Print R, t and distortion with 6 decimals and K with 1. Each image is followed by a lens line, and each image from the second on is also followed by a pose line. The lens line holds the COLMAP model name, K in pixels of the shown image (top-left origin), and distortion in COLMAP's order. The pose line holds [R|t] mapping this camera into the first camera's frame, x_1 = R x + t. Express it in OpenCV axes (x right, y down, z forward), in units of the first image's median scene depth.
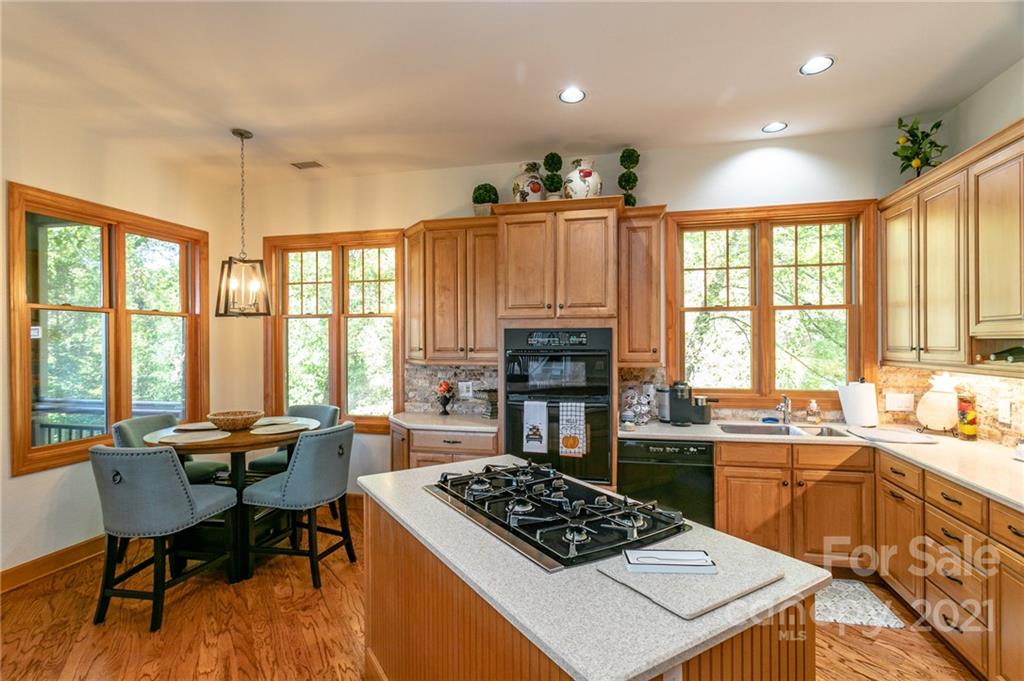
lens RADIAL K [[495.5, 0, 523.9], [0, 495.5, 342.9], [0, 0, 1]] dist [0.003013, 0.002637]
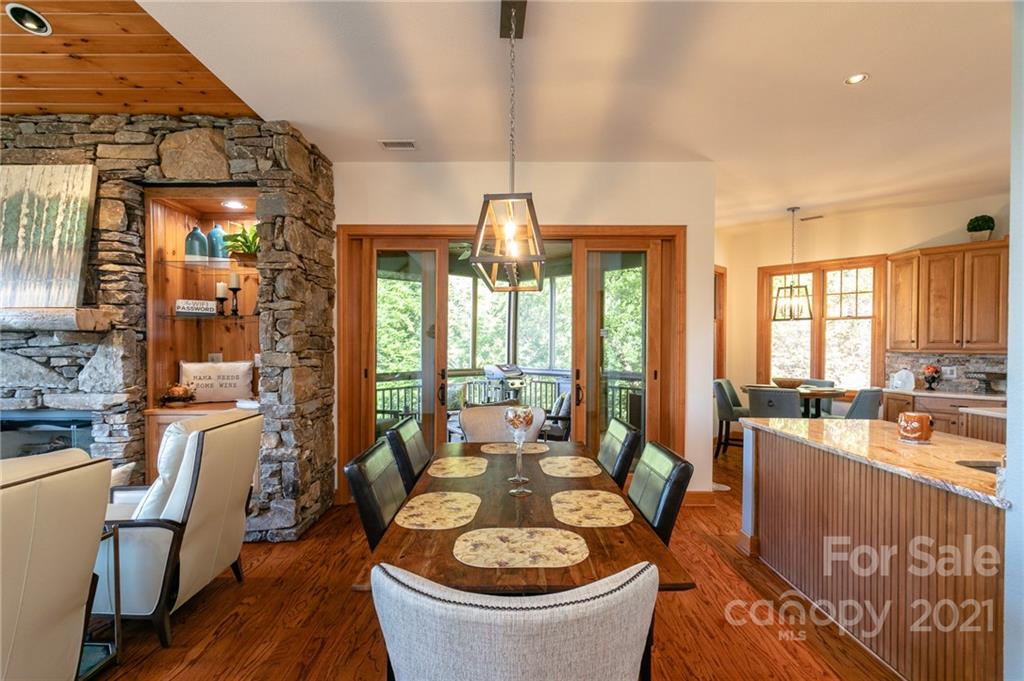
lens RADIAL K [[495.5, 0, 494.5], [0, 495.5, 351.7], [0, 0, 1]] dist [0.003013, 0.002637]
pose [[0.847732, 0.012246, -0.530283, -0.508176], [-0.006149, 0.999893, 0.013261, 0.033212], [0.530389, -0.007980, 0.847717, -0.878777]]
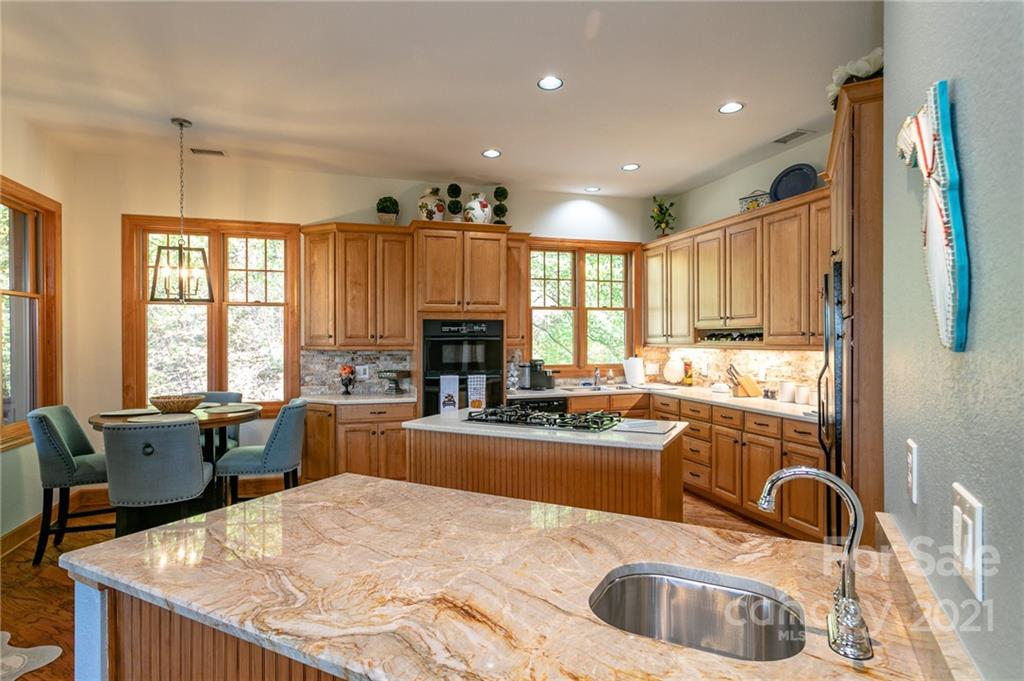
lens RADIAL K [[558.2, 0, 522.0], [0, 558.2, 340.0], [0, 0, 1]] dist [-0.006224, 0.001719]
pose [[0.855165, 0.000445, 0.518356, -0.539493], [-0.000119, 1.000000, -0.000662, 0.024127], [-0.518356, 0.000504, 0.855165, -0.330499]]
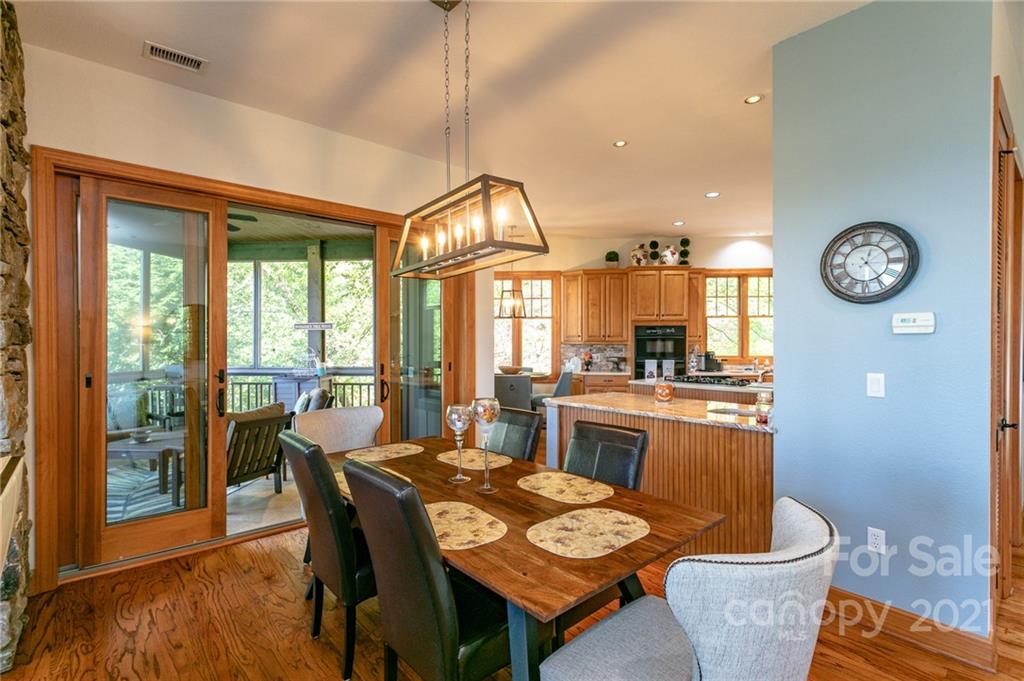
lens RADIAL K [[495.5, 0, 517.6], [0, 495.5, 343.1], [0, 0, 1]] dist [0.003013, 0.002637]
pose [[0.984587, 0.001901, 0.174883, -0.854912], [-0.002420, 0.999993, 0.002753, 0.039526], [-0.174876, -0.003134, 0.984585, -0.927350]]
